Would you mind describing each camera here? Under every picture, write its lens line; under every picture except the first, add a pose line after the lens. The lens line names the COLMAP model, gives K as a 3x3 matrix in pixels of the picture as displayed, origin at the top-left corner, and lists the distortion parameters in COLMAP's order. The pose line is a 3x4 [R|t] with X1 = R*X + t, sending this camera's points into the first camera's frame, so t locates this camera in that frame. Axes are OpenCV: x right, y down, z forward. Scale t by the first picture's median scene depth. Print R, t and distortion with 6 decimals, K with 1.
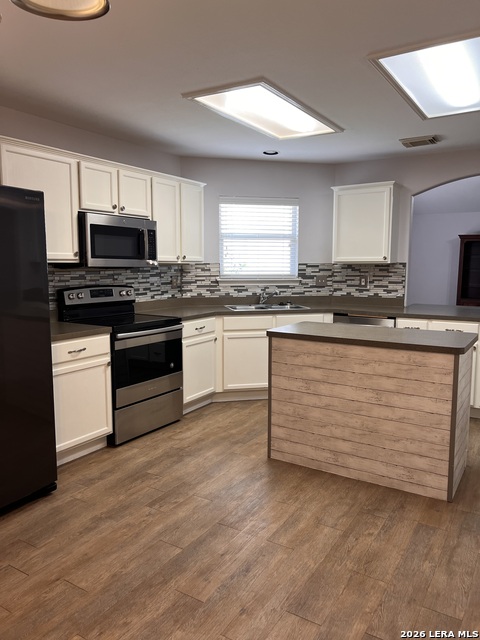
lens RADIAL K [[480.6, 0, 243.4], [0, 480.6, 317.8], [0, 0, 1]] dist [0.048221, -0.004589]
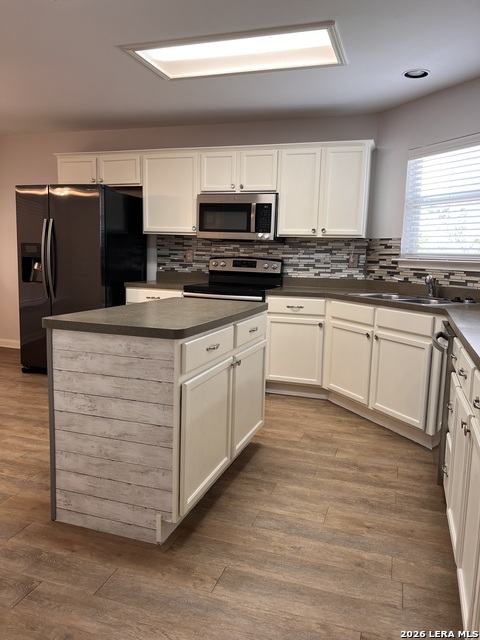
lens RADIAL K [[480.6, 0, 242.6], [0, 480.6, 323.0], [0, 0, 1]] dist [0.048221, -0.004589]
pose [[0.220155, 0.143902, -0.964792, 0.733142], [-0.135591, 0.983972, 0.115822, -0.039448], [0.965995, 0.105319, 0.236138, 0.656034]]
